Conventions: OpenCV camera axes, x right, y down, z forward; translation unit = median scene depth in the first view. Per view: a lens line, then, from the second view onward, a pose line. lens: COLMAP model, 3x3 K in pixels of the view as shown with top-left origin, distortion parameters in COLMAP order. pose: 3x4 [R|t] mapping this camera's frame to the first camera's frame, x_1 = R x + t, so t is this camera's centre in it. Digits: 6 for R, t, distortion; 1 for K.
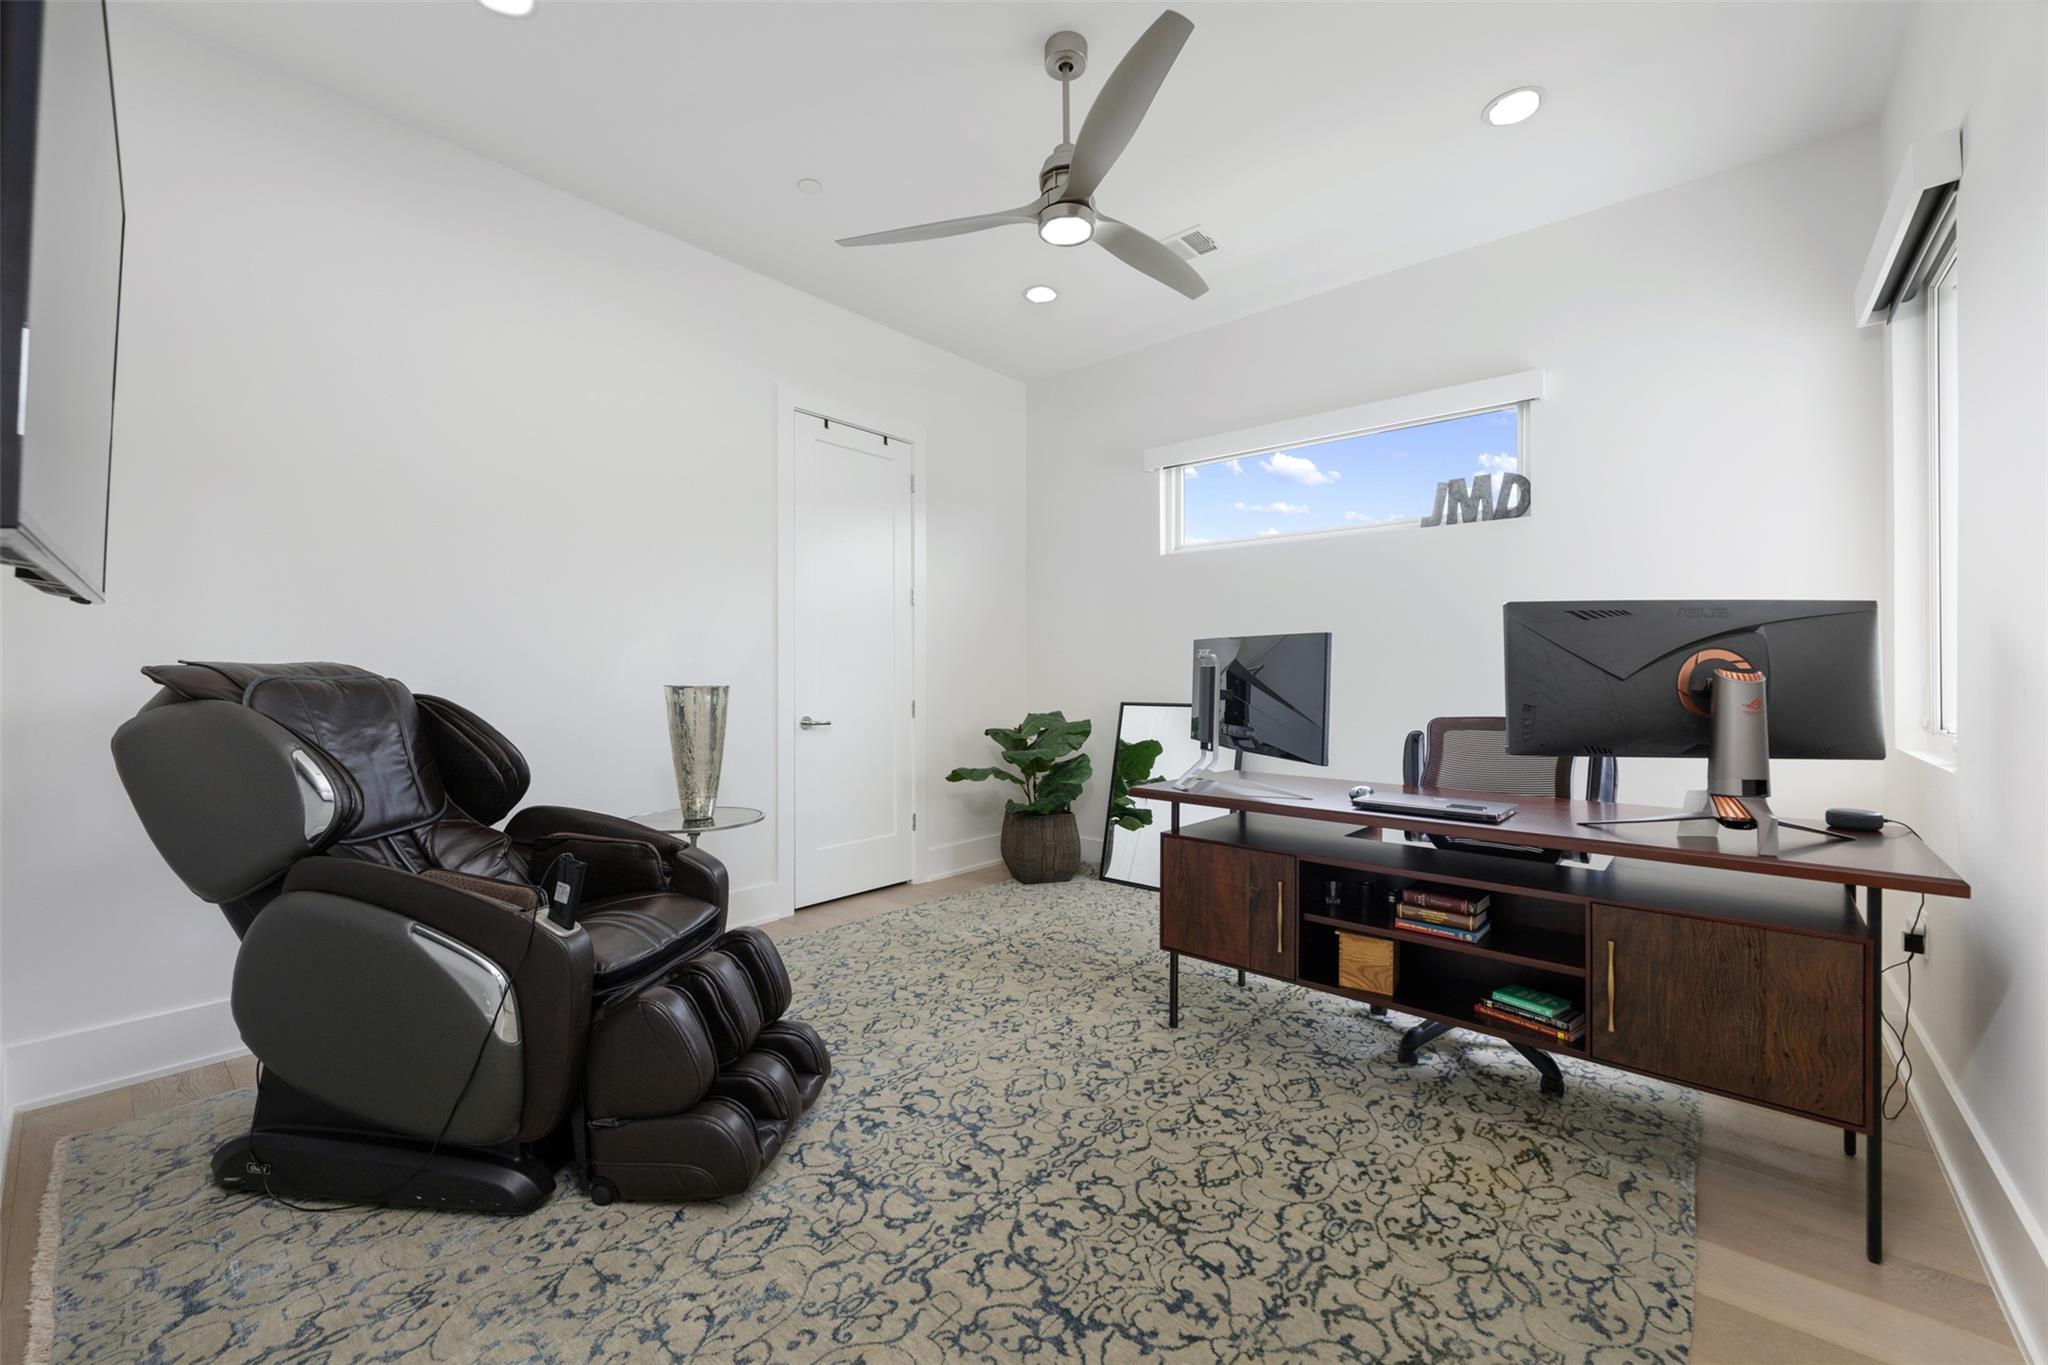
lens RADIAL K [[829.1, 0, 1027.6], [0, 829.1, 686.6], [0, 0, 1]] dist [0.003449, 0.000254]
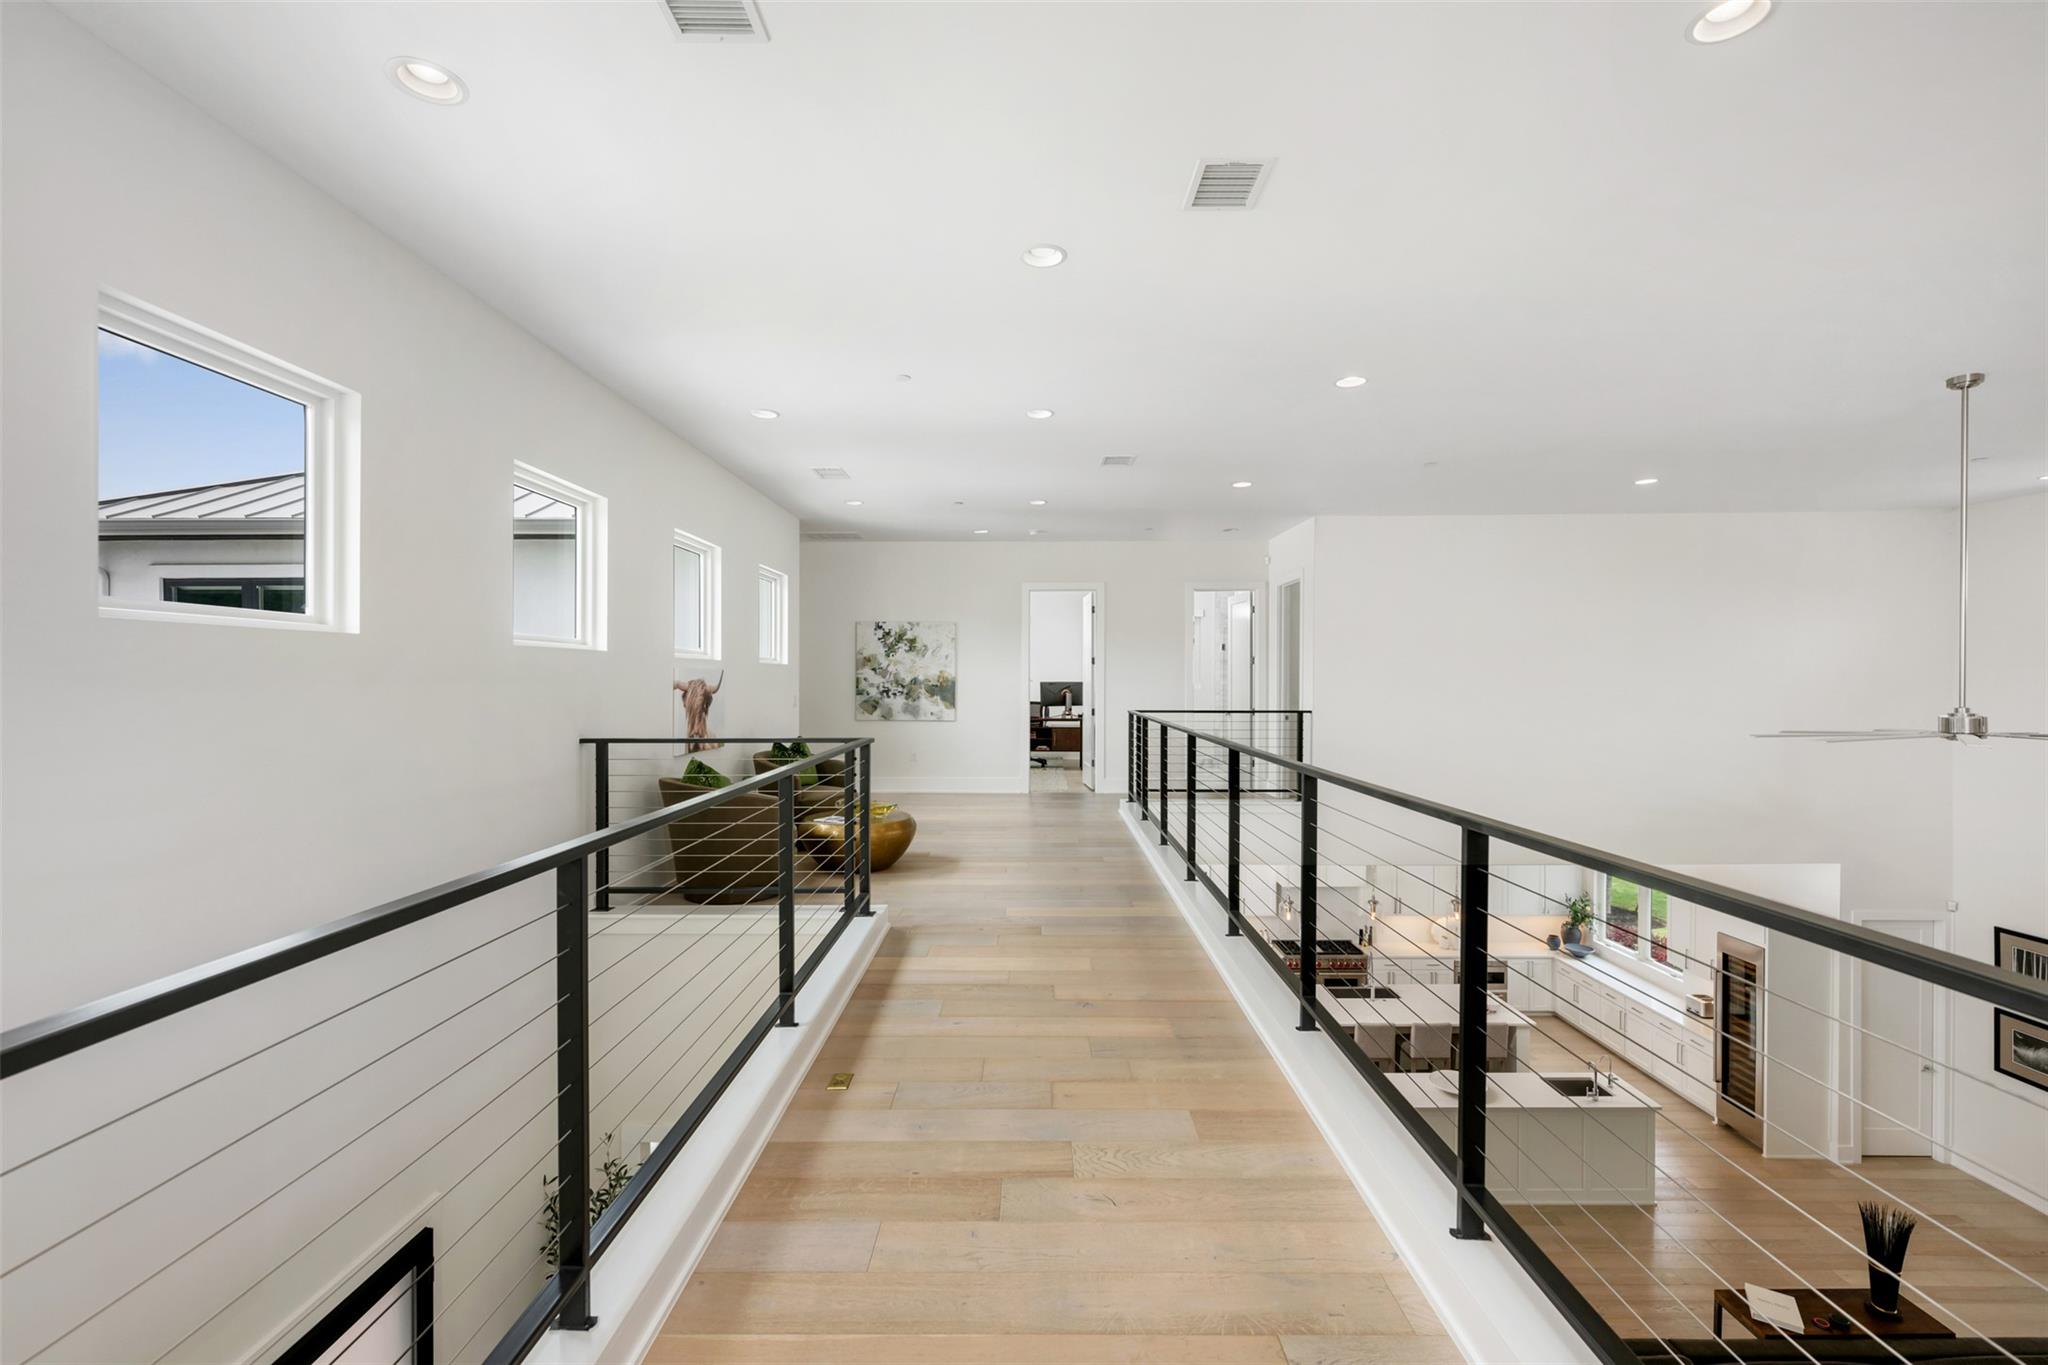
lens RADIAL K [[869.2, 0, 1026.7], [0, 869.2, 684.1], [0, 0, 1]] dist [-0.000706, 0.000038]
pose [[0.747035, -0.015223, 0.664610, -3.885681], [-0.004966, 0.999582, 0.028477, -0.276680], [-0.664766, -0.024573, 0.746648, -3.845895]]
